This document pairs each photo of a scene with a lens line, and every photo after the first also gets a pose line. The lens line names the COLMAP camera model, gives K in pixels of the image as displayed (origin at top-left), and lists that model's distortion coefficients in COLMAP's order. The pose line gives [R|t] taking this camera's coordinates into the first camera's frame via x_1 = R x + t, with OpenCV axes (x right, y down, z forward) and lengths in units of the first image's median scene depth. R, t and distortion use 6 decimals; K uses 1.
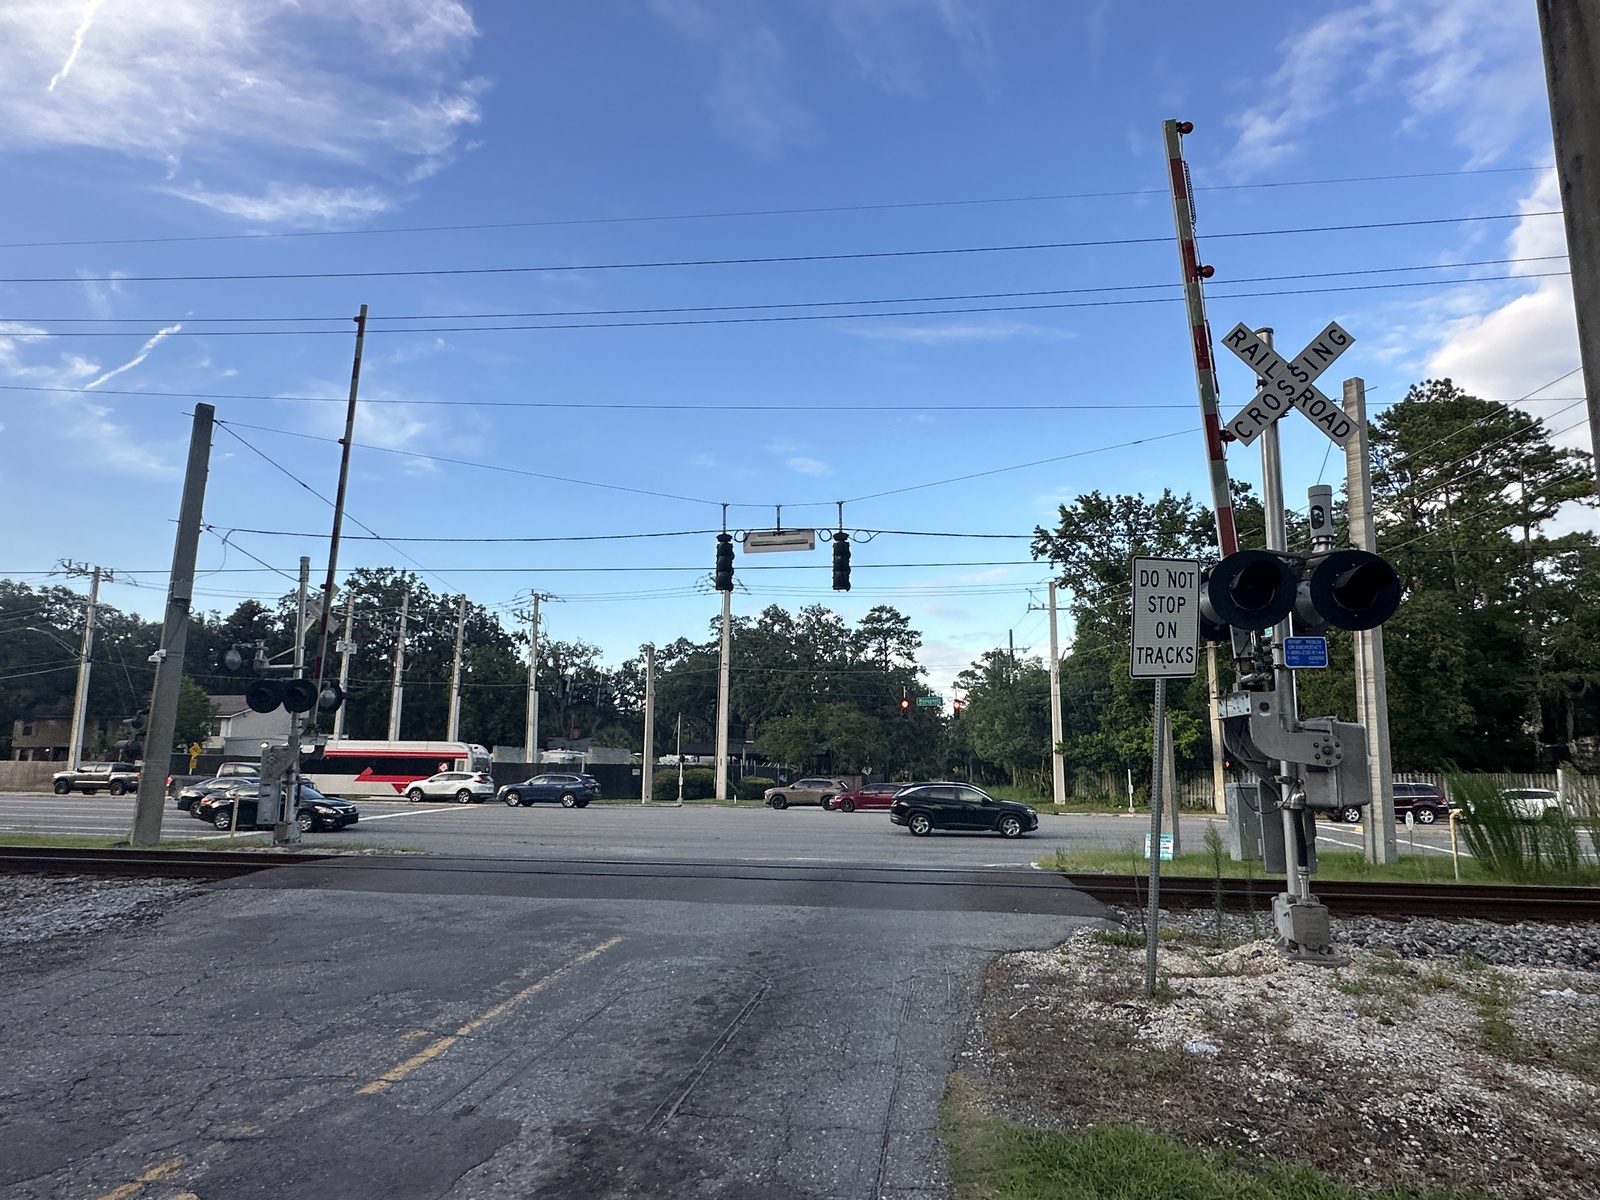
lens RADIAL K [[947.4, 0, 793.2], [0, 947.4, 611.3], [0, 0, 1]] dist [-0.008280, 0.001903]
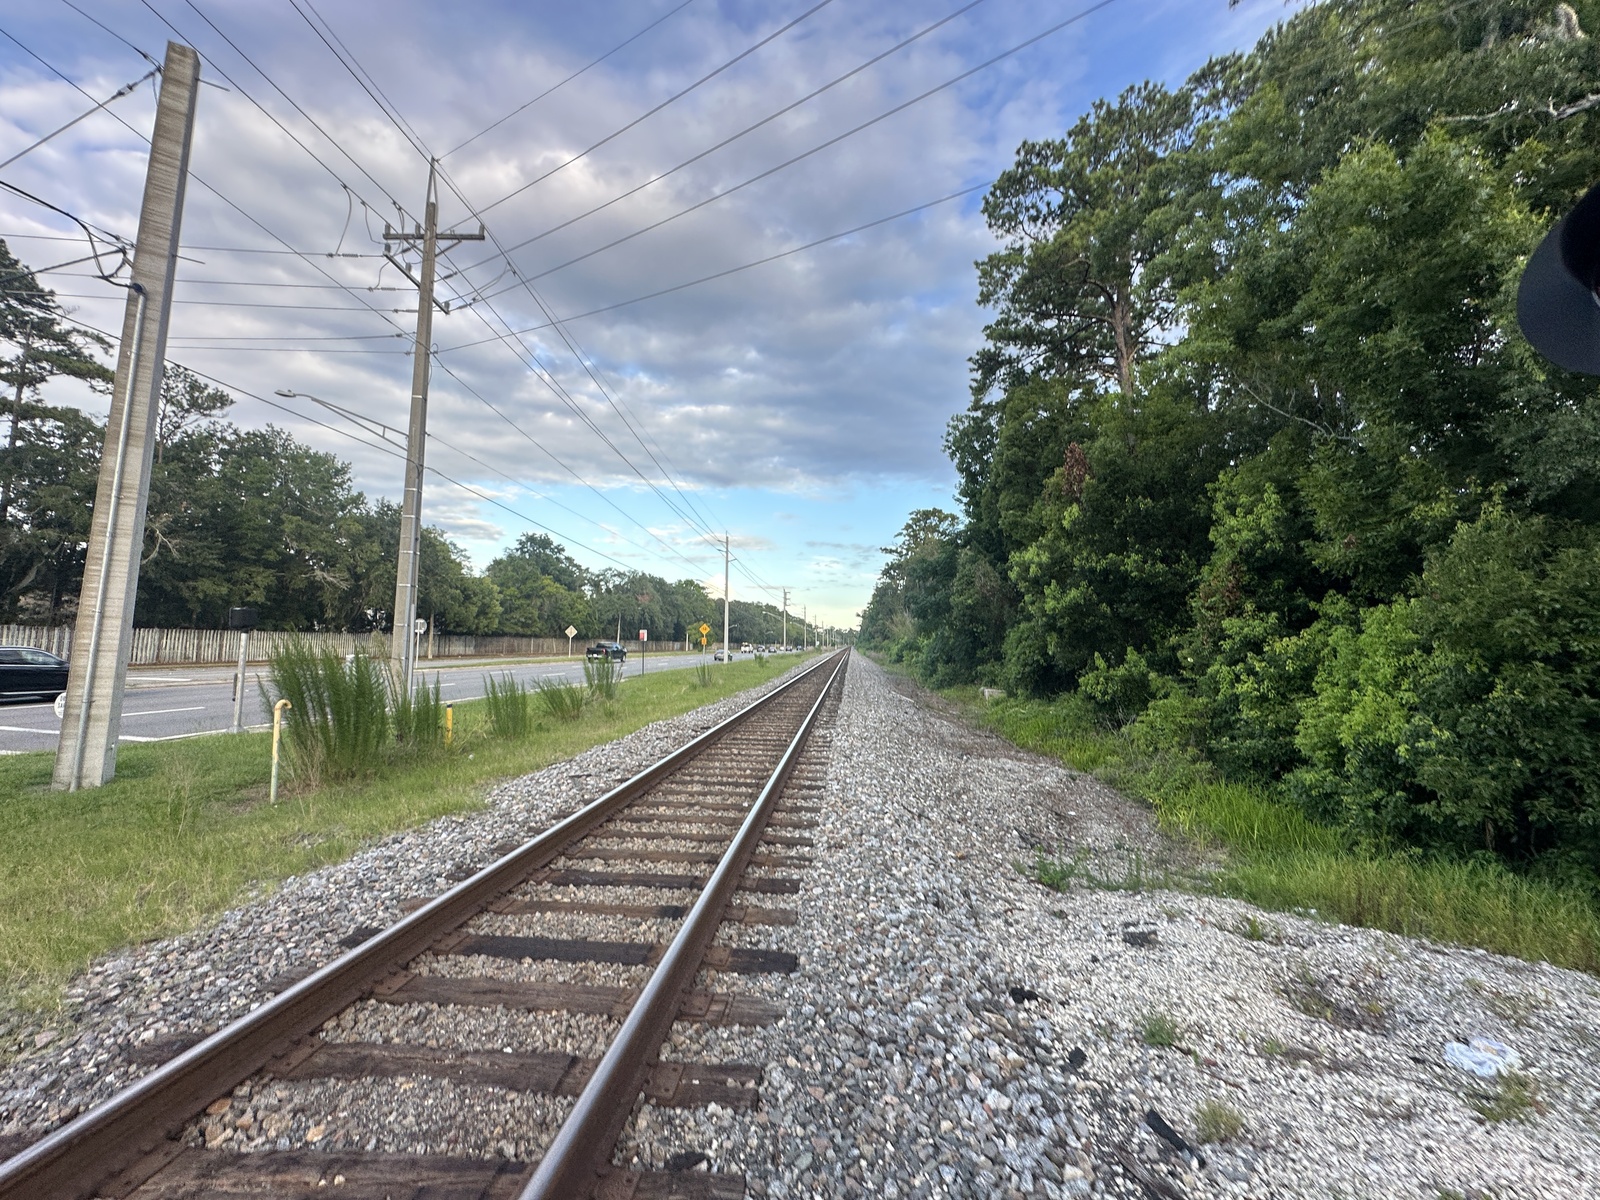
lens RADIAL K [[639.3, 0, 798.7], [0, 639.3, 595.5], [0, 0, 1]] dist [-0.001702, 0.000833]
pose [[-0.071752, 0.058950, 0.995679, 0.074967], [-0.185029, 0.980138, -0.071364, 0.039362], [-0.980110, -0.189350, -0.059420, 0.271283]]
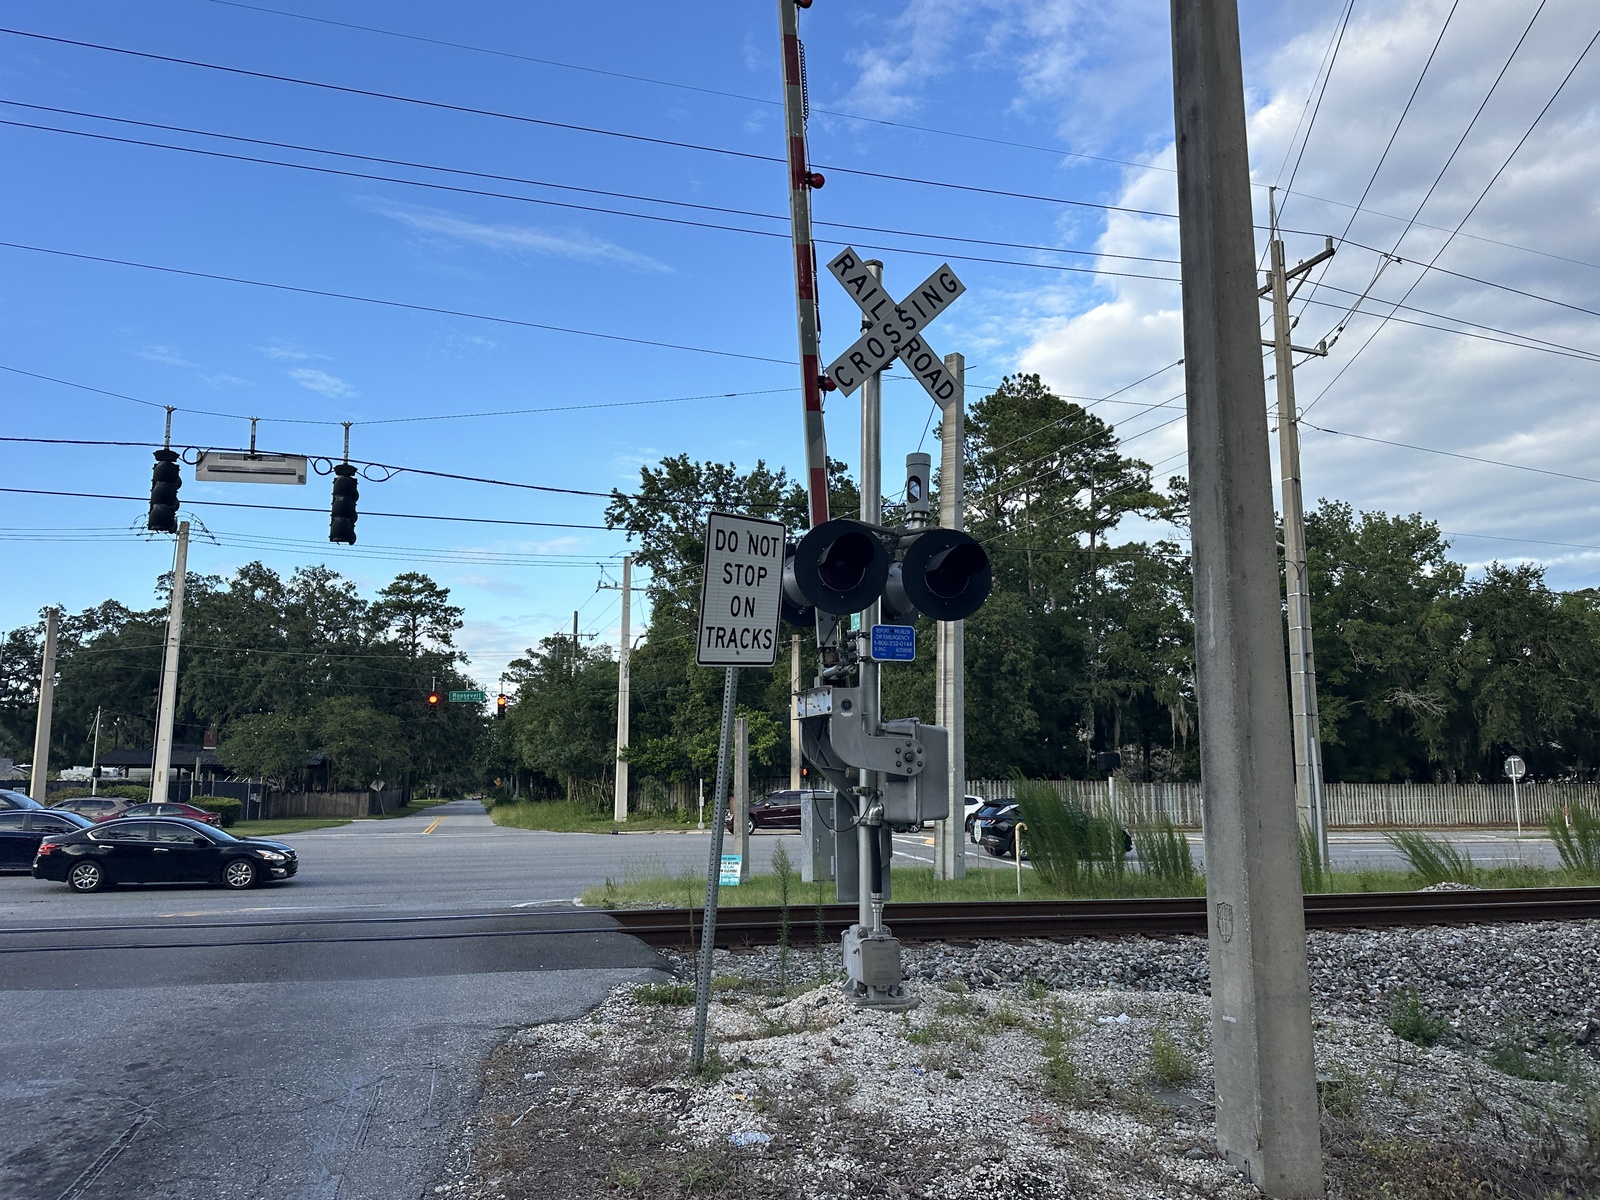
lens RADIAL K [[1135.4, 0, 808.3], [0, 1135.4, 599.7], [0, 0, 1]] dist [0.128840, -0.178925]
pose [[0.909724, 0.055434, 0.411497, 0.015337], [-0.059098, 0.998245, -0.003825, 0.004564], [-0.410987, -0.020839, 0.911403, 0.031691]]
